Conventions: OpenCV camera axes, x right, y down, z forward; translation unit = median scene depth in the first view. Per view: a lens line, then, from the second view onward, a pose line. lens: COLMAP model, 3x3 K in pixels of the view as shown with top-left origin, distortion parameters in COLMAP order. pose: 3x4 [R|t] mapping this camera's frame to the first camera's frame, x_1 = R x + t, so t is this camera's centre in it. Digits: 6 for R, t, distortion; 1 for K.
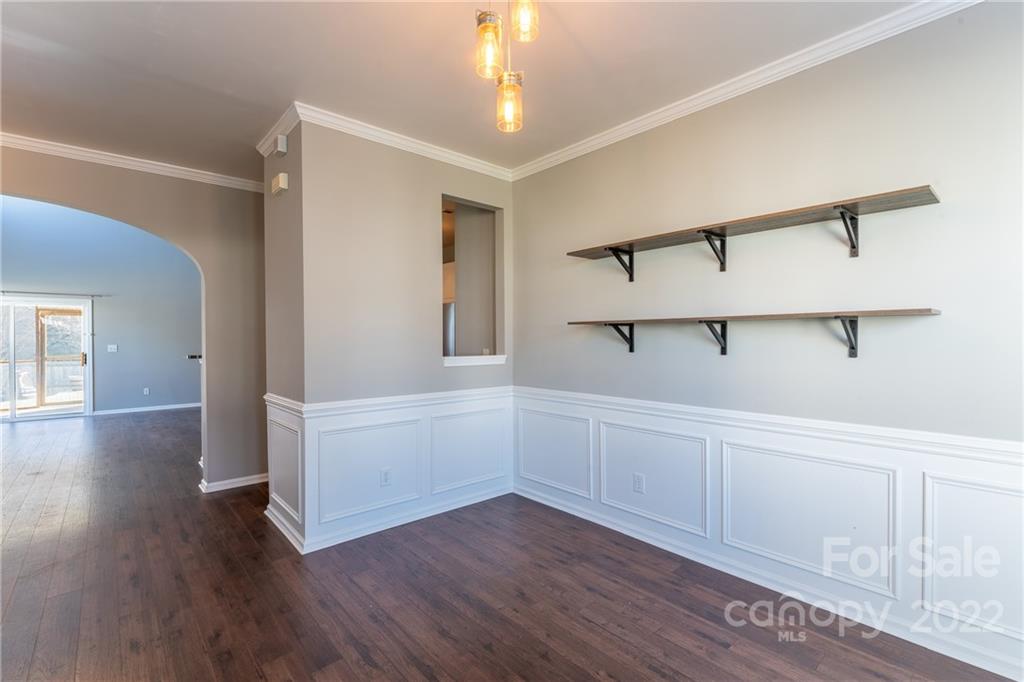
lens RADIAL K [[460.8, 0, 503.3], [0, 460.8, 338.0], [0, 0, 1]] dist [-0.004336, -0.000701]
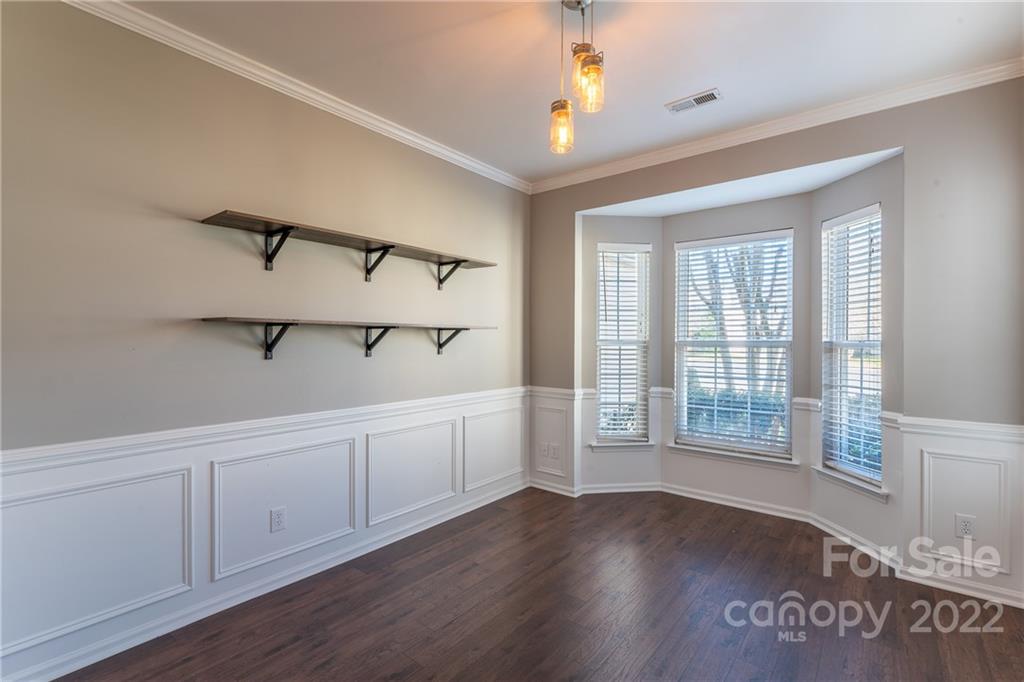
lens RADIAL K [[460.8, 0, 509.6], [0, 460.8, 342.8], [0, 0, 1]] dist [-0.004336, -0.000701]
pose [[-0.166529, 0.006465, 0.986015, -0.618453], [0.008886, 0.999948, -0.005055, 0.010150], [-0.985996, 0.007920, -0.166578, 0.777729]]
